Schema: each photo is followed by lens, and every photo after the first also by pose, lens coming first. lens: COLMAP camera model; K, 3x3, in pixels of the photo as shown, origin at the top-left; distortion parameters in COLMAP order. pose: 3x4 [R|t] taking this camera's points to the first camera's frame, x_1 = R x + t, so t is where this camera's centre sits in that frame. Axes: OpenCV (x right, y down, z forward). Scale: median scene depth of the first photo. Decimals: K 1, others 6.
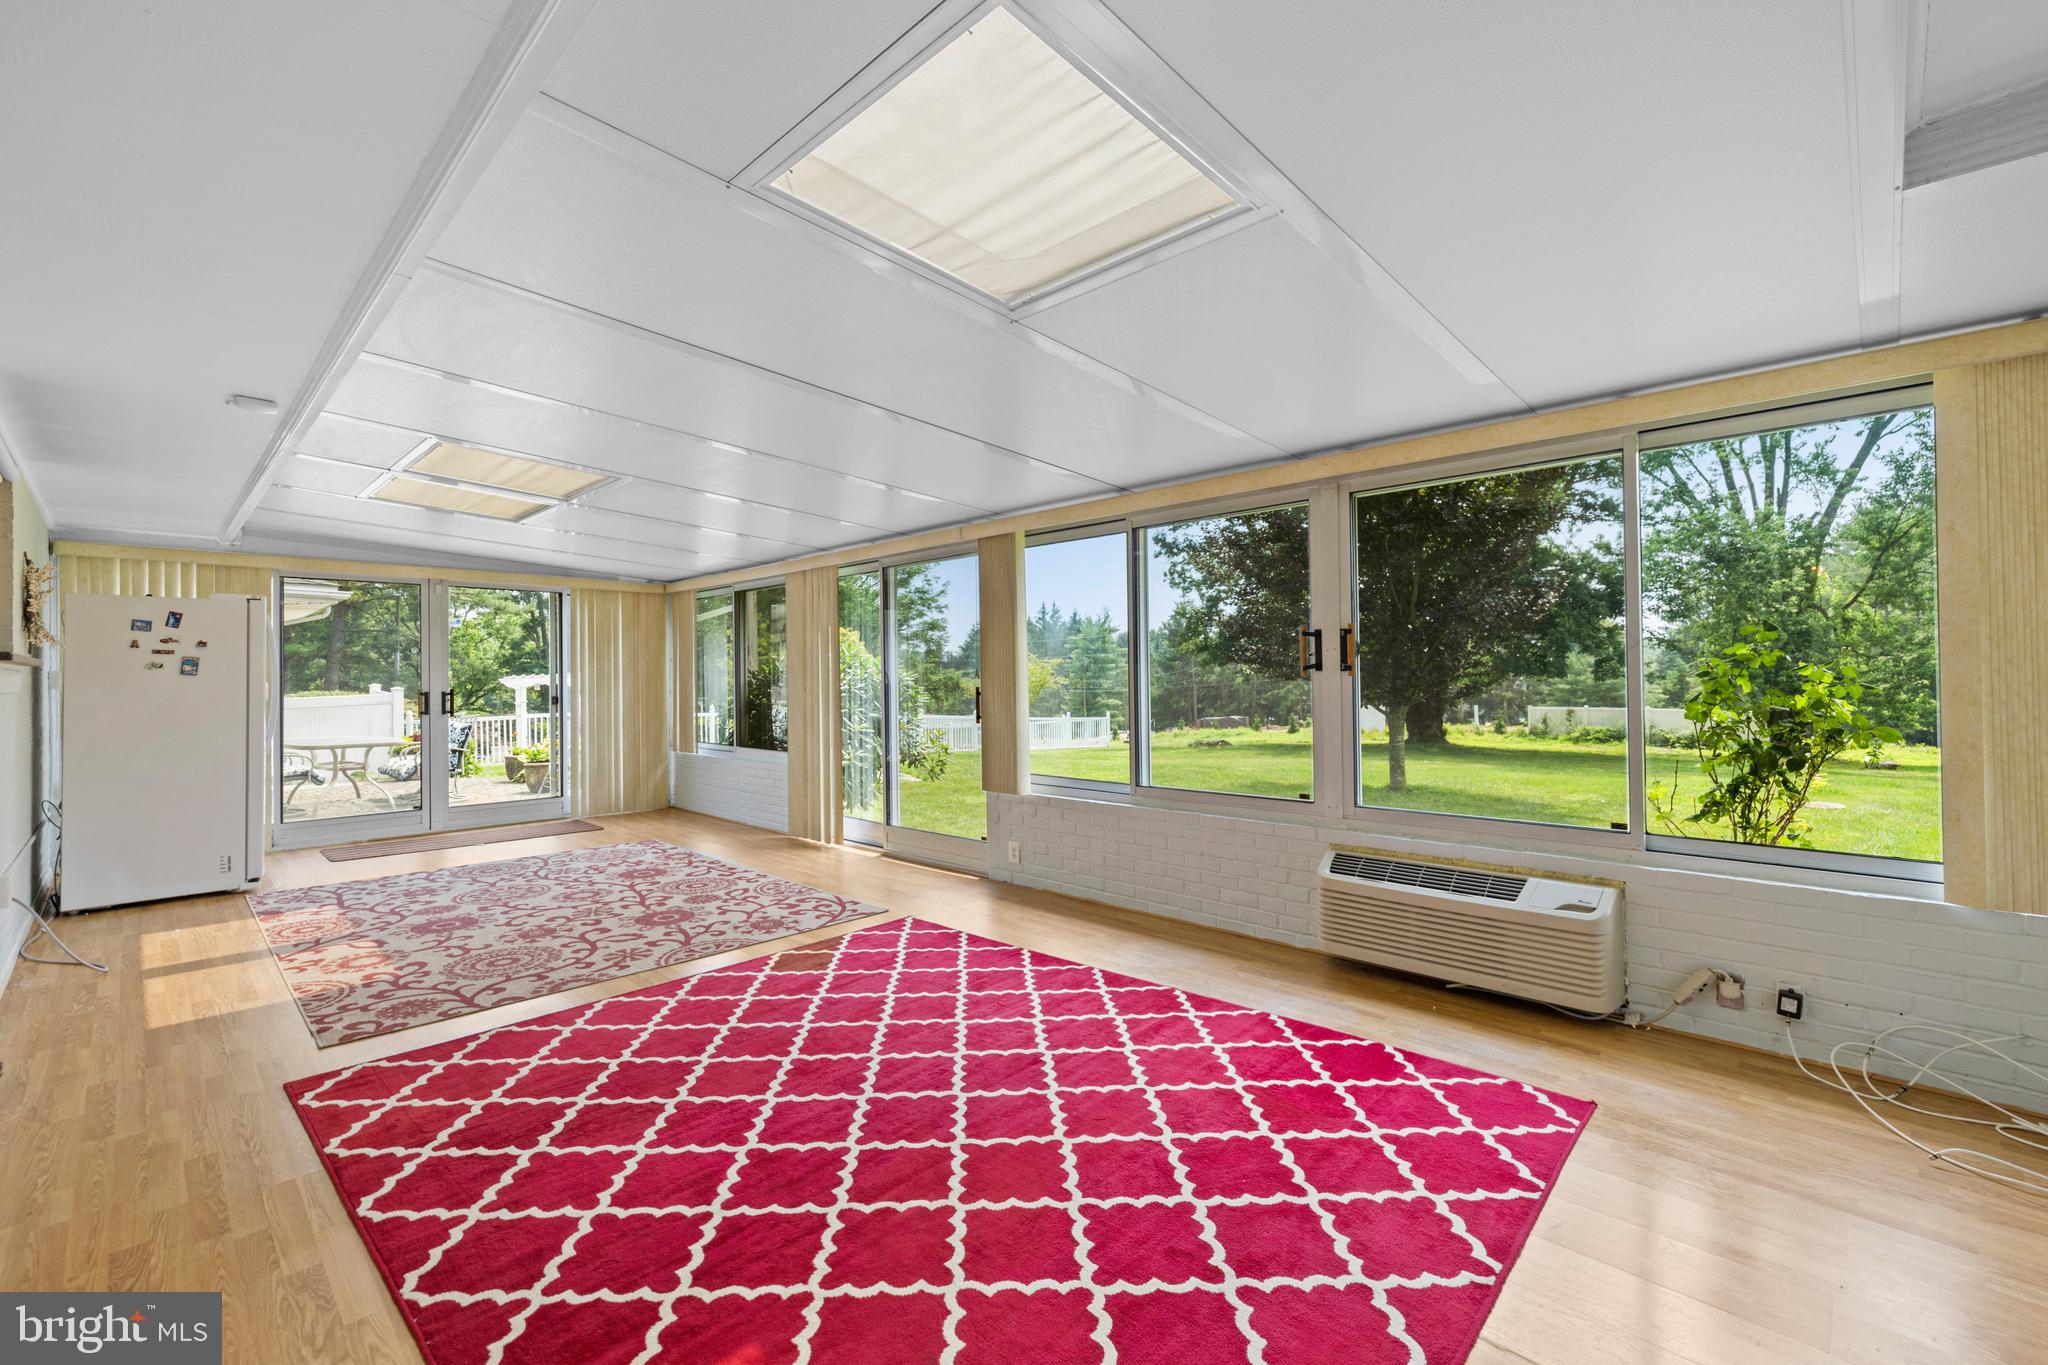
lens RADIAL K [[873.3, 0, 1014.6], [0, 873.3, 668.4], [0, 0, 1]] dist [-0.001998, 0.000831]
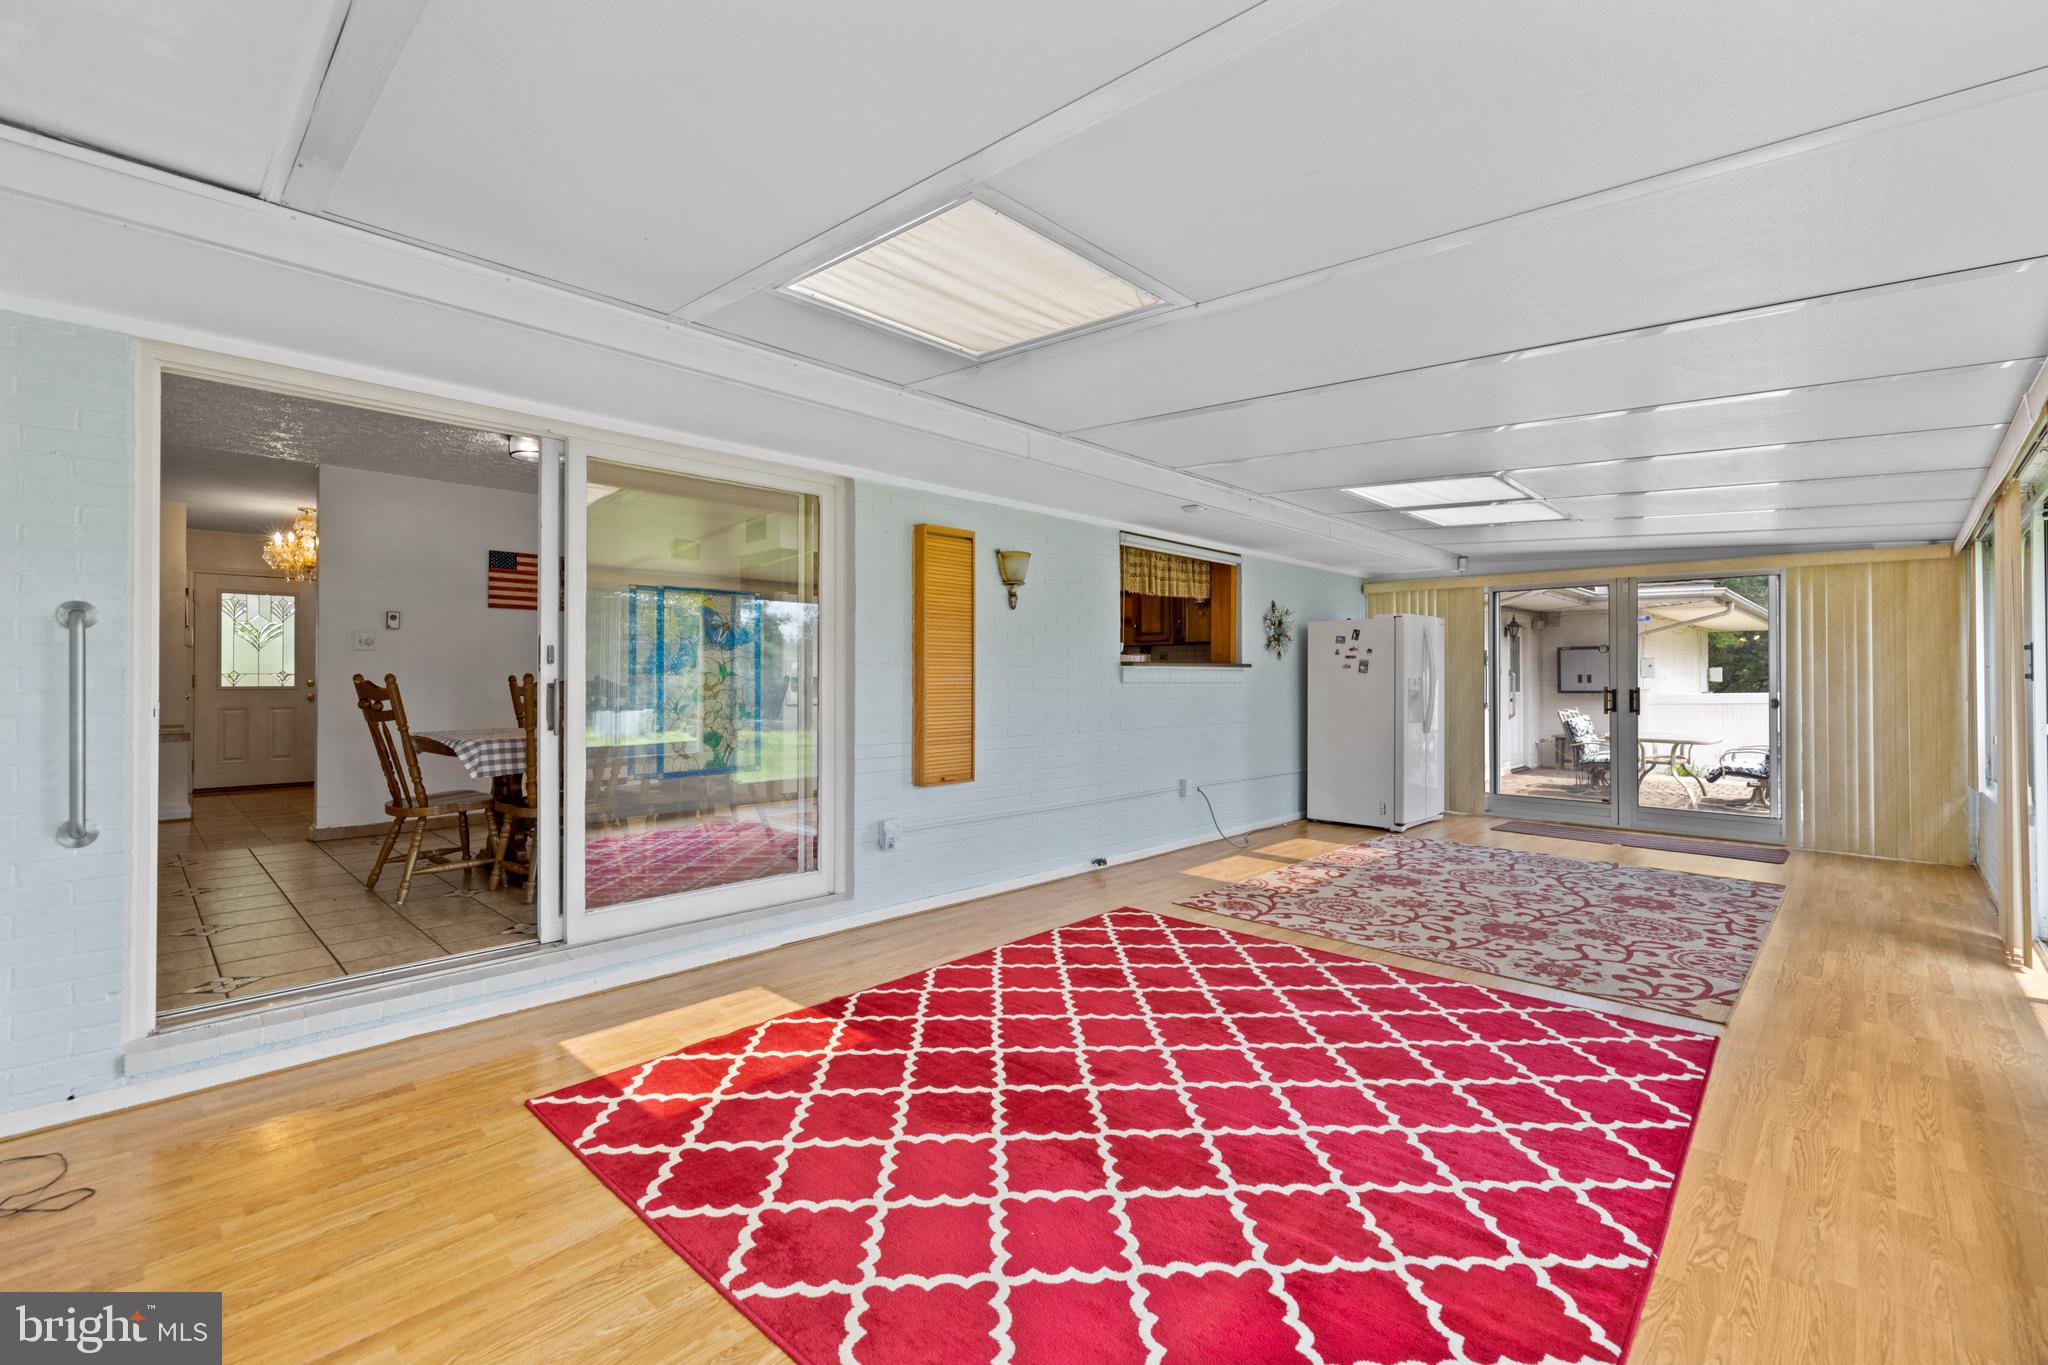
lens RADIAL K [[873.3, 0, 1014.4], [0, 873.3, 677.9], [0, 0, 1]] dist [-0.001998, 0.000831]
pose [[0.007658, 0.011087, -0.999909, 0.505731], [0.007196, 0.999912, 0.011142, -0.003989], [0.999945, -0.007281, 0.007577, 0.420639]]
